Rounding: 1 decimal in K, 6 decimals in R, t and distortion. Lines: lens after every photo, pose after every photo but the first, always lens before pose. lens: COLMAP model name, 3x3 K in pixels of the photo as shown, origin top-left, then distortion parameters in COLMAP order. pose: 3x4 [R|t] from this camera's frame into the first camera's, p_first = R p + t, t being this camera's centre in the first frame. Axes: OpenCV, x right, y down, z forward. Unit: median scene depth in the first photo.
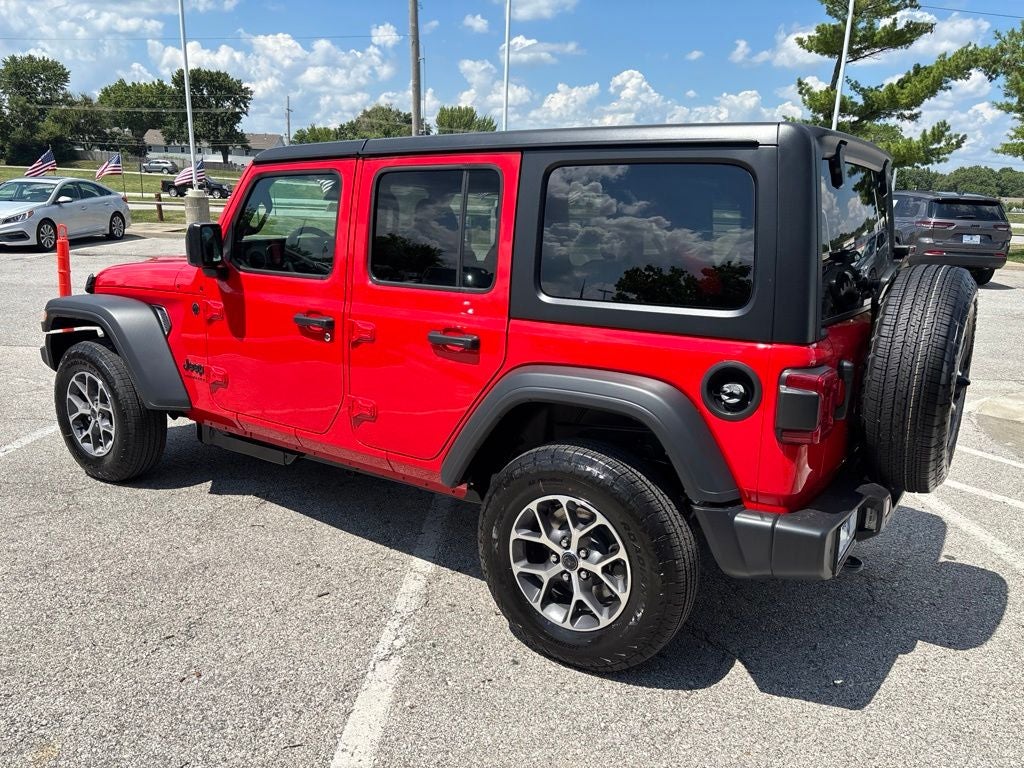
lens RADIAL K [[777.0, 0, 512.3], [0, 777.0, 385.8], [0, 0, 1]] dist [0.058055, -0.071365]
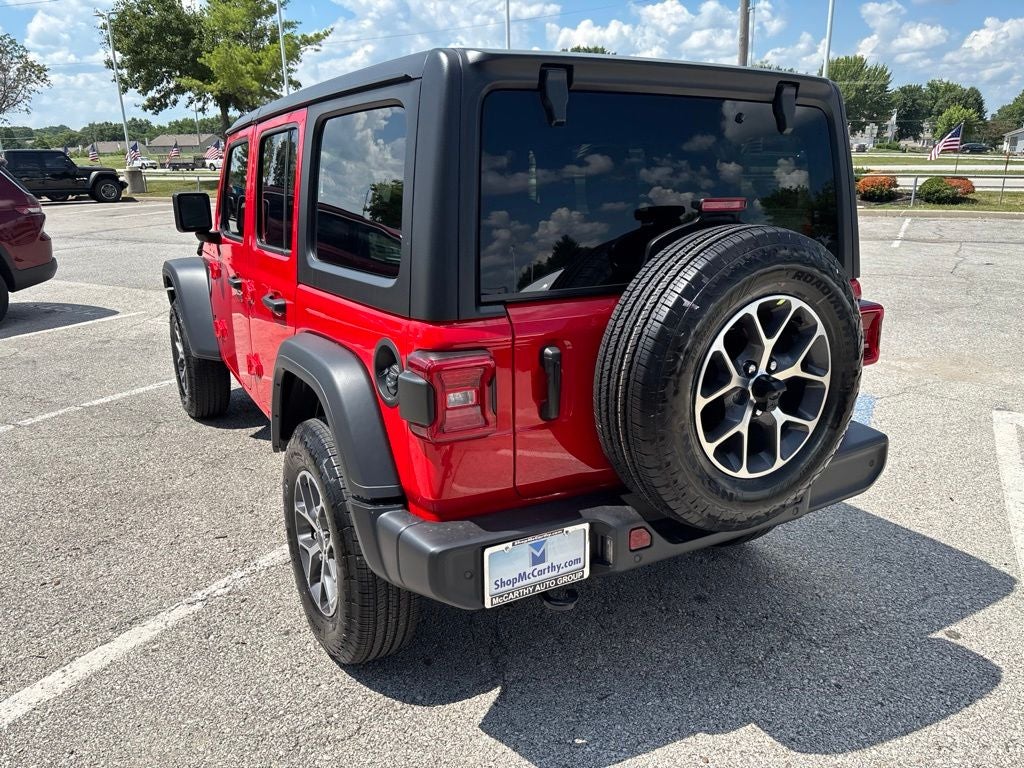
lens RADIAL K [[781.6, 0, 509.4], [0, 781.6, 384.8], [0, 0, 1]] dist [0.050332, -0.064897]
pose [[0.896689, 0.081522, -0.435090, 0.523434], [-0.065534, 0.996512, 0.051654, -0.022495], [0.437784, -0.017804, 0.898904, 0.187365]]
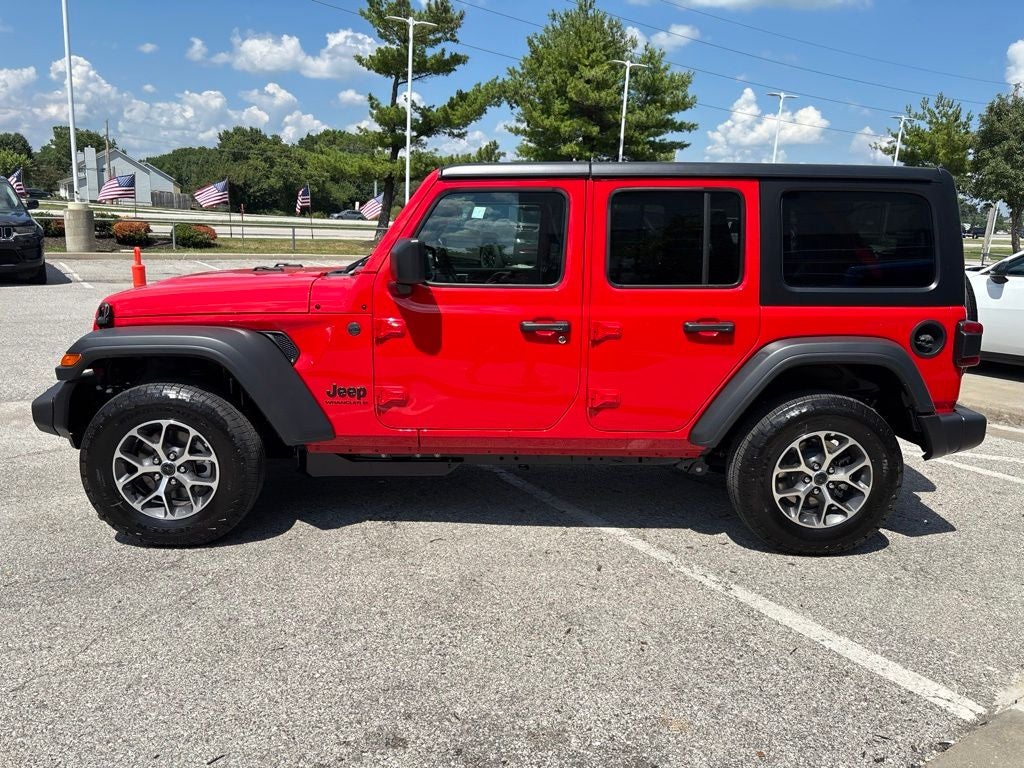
lens RADIAL K [[777.3, 0, 510.8], [0, 777.3, 373.3], [0, 0, 1]] dist [0.048163, -0.058206]
pose [[0.811297, -0.119994, 0.572188, -0.870206], [0.129967, 0.991238, 0.023594, -0.047173], [-0.570005, 0.055224, 0.819783, 0.133418]]
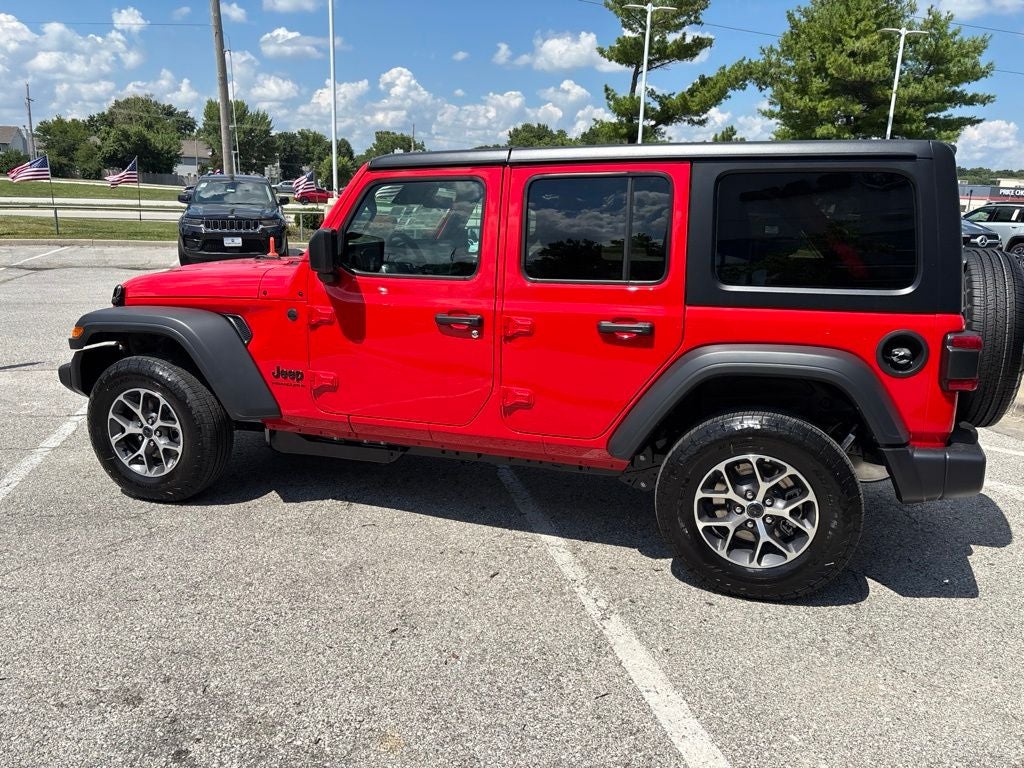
lens RADIAL K [[777.3, 0, 510.8], [0, 777.3, 373.3], [0, 0, 1]] dist [0.048163, -0.058206]
pose [[0.962992, -0.068822, 0.260594, -0.439005], [0.071596, 0.997433, -0.001158, -0.003839], [-0.259845, 0.019772, 0.965448, -0.032194]]
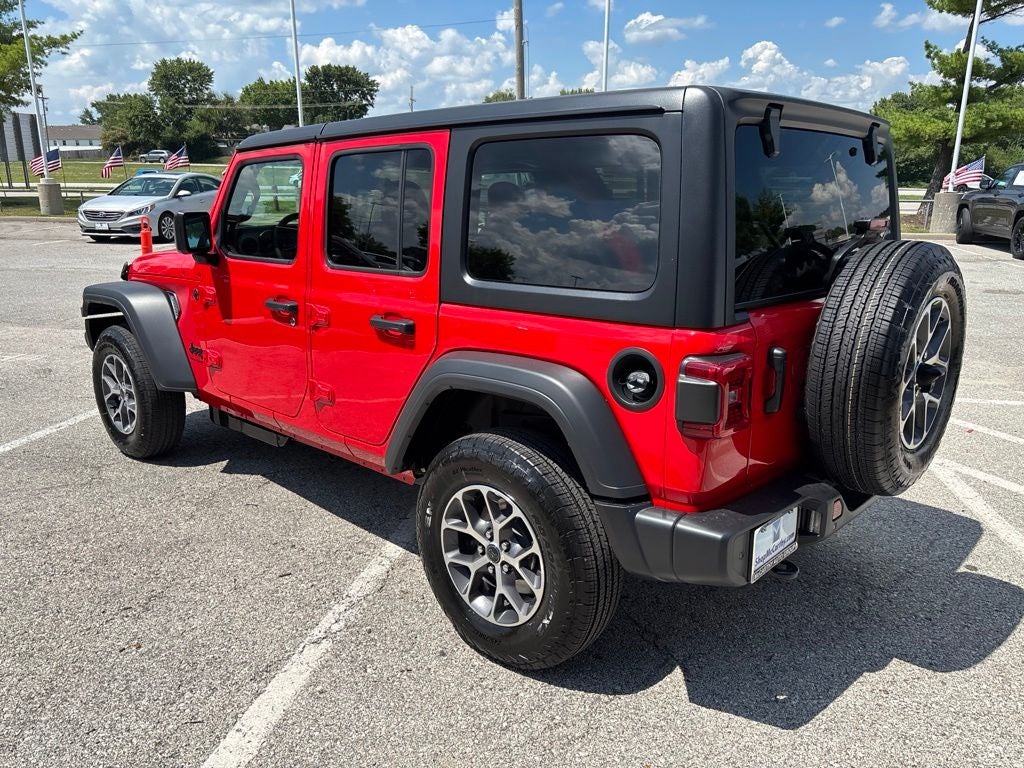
lens RADIAL K [[777.4, 0, 512.0], [0, 777.4, 384.0], [0, 0, 1]] dist [0.068883, -0.087897]
pose [[0.988197, 0.012359, -0.152687, 0.186006], [-0.009831, 0.999802, 0.017296, -0.001767], [0.152871, -0.015591, 0.988123, 0.038087]]
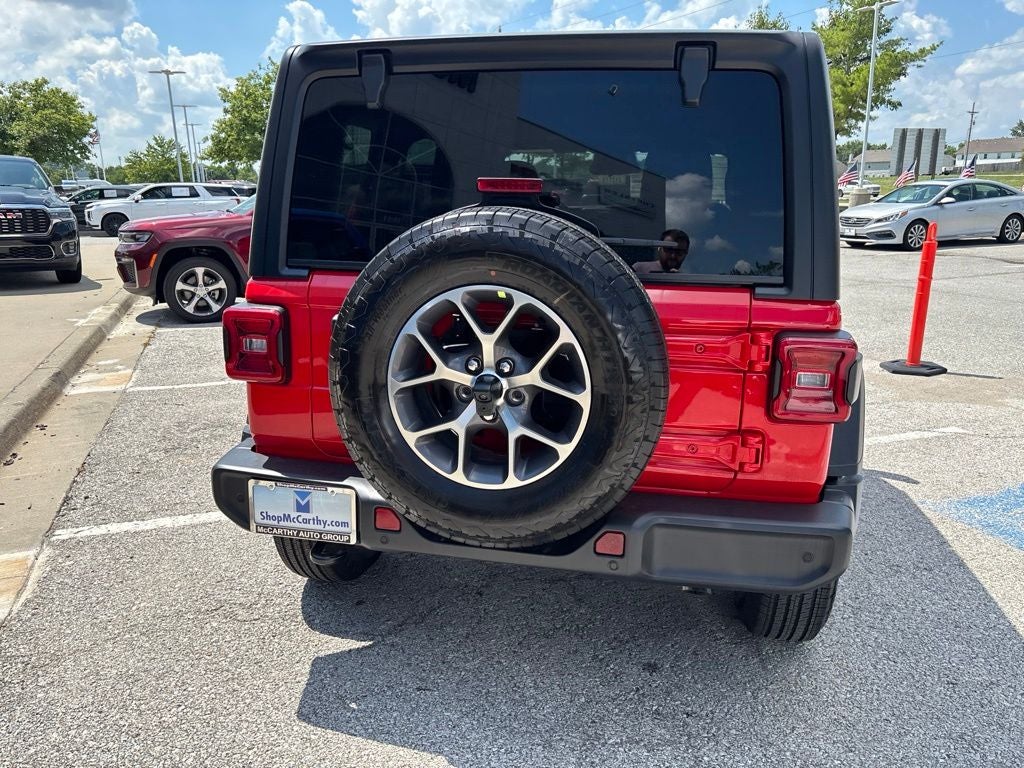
lens RADIAL K [[781.6, 0, 509.4], [0, 781.6, 384.8], [0, 0, 1]] dist [0.050332, -0.064897]
pose [[0.370233, 0.190709, -0.909152, 0.912432], [-0.204912, 0.971358, 0.120311, -0.070289], [0.906057, 0.141753, 0.398708, 0.597009]]
